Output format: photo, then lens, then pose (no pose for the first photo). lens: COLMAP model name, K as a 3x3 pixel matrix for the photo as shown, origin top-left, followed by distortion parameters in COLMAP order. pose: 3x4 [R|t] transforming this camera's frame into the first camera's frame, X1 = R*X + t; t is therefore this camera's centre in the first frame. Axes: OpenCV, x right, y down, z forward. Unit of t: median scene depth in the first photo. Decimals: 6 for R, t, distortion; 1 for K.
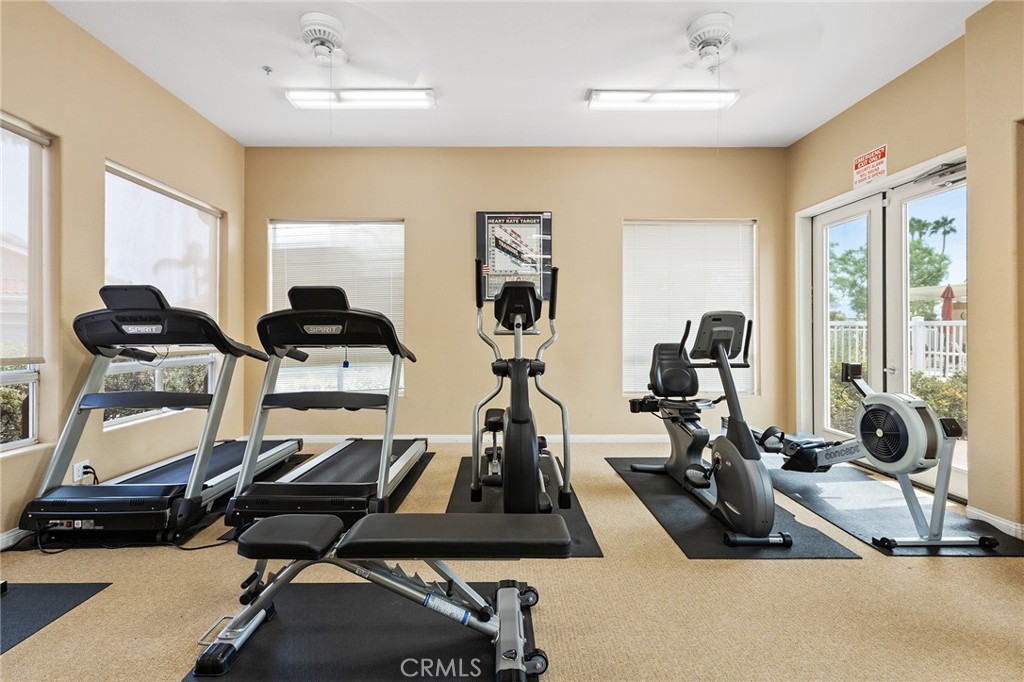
lens RADIAL K [[461.5, 0, 510.7], [0, 461.5, 331.7], [0, 0, 1]] dist [-0.002805, 0.000594]
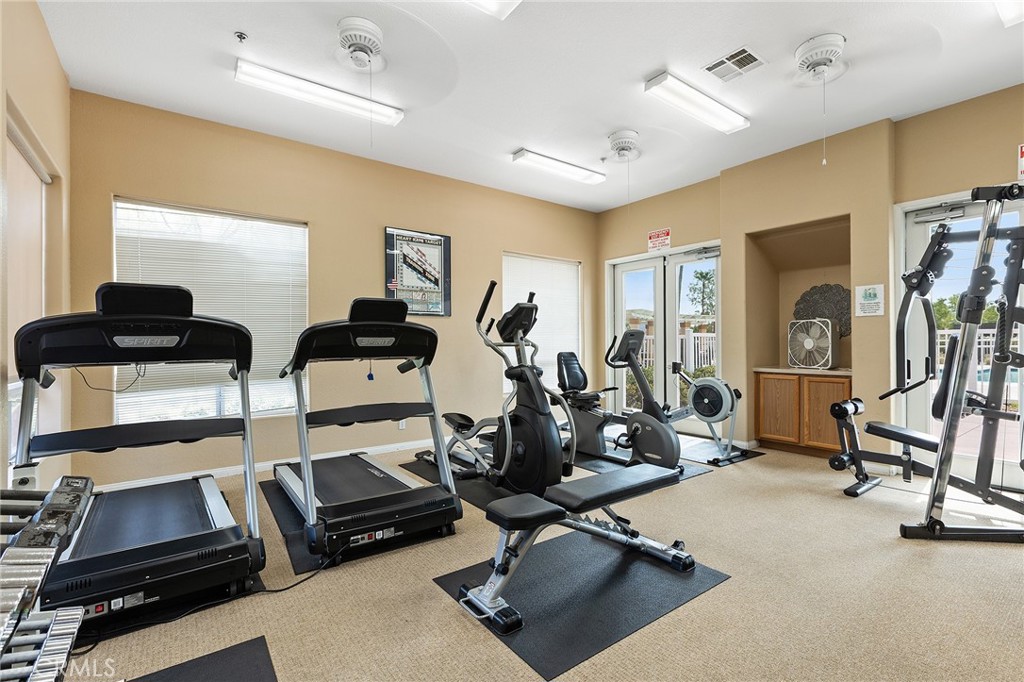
lens RADIAL K [[461.5, 0, 510.6], [0, 461.5, 344.8], [0, 0, 1]] dist [-0.002805, 0.000594]
pose [[0.806149, -0.003845, 0.591700, -0.477615], [0.002991, 0.999993, 0.002424, 0.000094], [-0.591705, -0.000184, 0.806155, 0.014333]]
